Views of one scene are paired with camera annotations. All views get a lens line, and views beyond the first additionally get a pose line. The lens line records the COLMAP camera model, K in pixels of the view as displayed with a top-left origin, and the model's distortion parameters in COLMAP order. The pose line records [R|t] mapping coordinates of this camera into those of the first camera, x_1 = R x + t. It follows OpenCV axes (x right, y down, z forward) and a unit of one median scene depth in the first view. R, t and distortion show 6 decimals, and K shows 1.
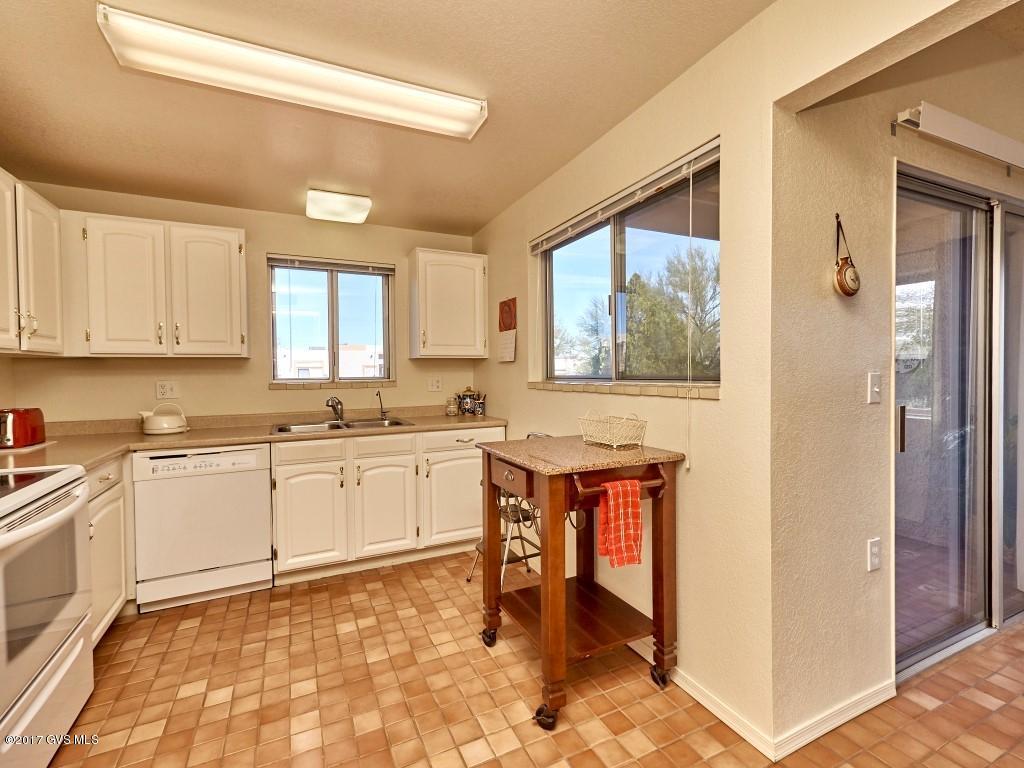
lens RADIAL K [[483.8, 0, 516.2], [0, 483.8, 381.1], [0, 0, 1]] dist [0.010011, 0.000558]
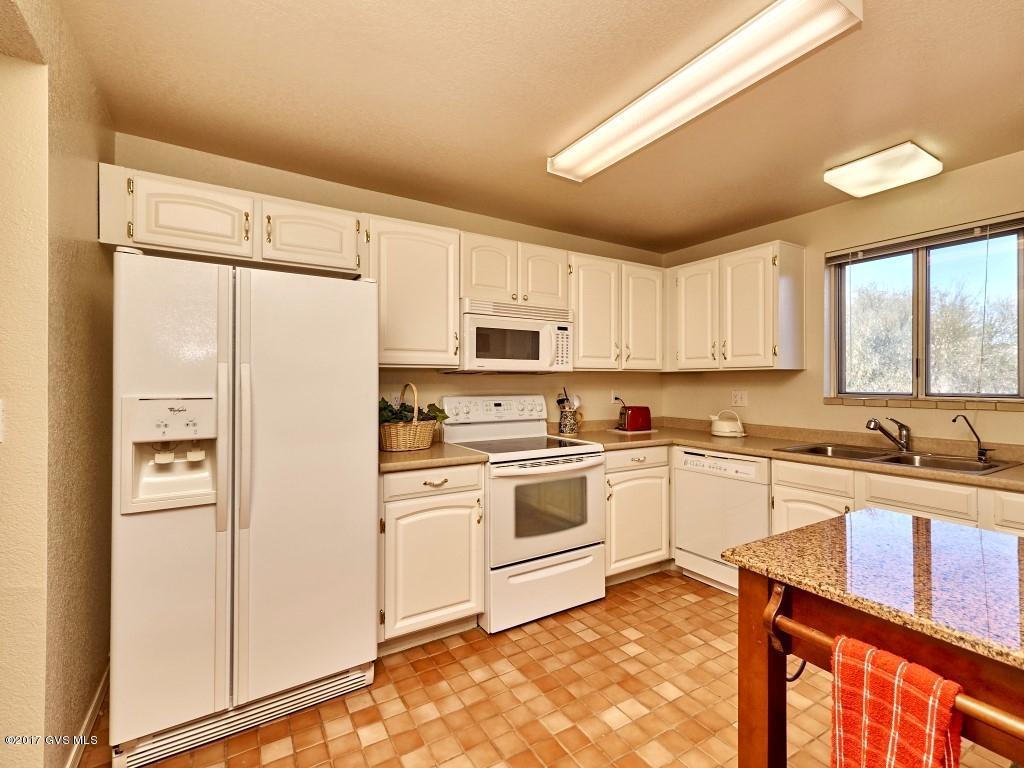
lens RADIAL K [[483.8, 0, 516.2], [0, 483.8, 381.1], [0, 0, 1]] dist [0.010011, 0.000558]
pose [[0.084371, 0.008951, -0.996394, 0.460609], [-0.023951, 0.999689, 0.006953, -0.023203], [0.996147, 0.023279, 0.084559, 0.470976]]
